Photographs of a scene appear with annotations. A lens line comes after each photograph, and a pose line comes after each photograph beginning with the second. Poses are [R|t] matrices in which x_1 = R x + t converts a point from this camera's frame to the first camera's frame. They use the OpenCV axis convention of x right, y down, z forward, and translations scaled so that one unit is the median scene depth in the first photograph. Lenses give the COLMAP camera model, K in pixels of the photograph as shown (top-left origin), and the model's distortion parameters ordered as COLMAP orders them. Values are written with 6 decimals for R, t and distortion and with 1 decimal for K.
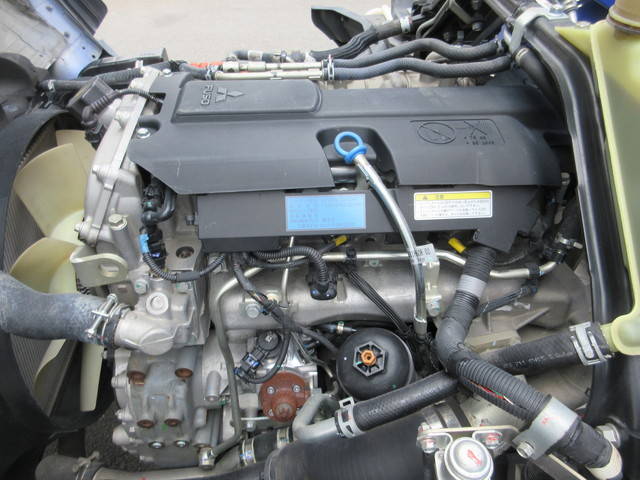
lens RADIAL K [[475.6, 0, 319.8], [0, 475.6, 240.4], [0, 0, 1]] dist [0.006350, 0.000437]
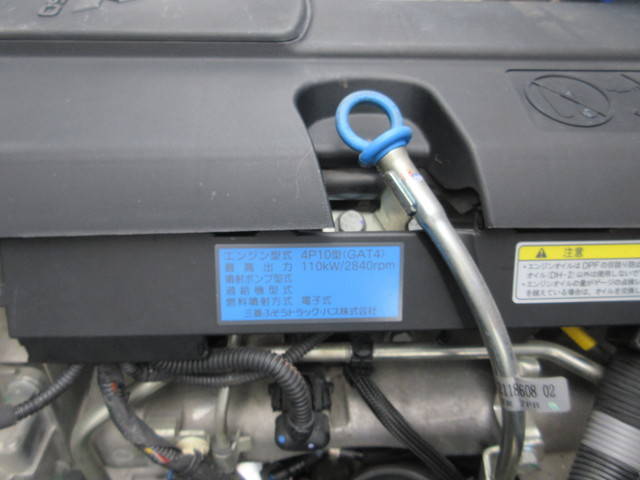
lens RADIAL K [[475.6, 0, 319.9], [0, 475.6, 239.3], [0, 0, 1]] dist [0.006350, 0.000437]
pose [[0.999474, 0.029337, 0.013808, 0.013024], [-0.030635, 0.993916, 0.105794, -0.139241], [-0.010621, -0.106161, 0.994292, 0.559338]]
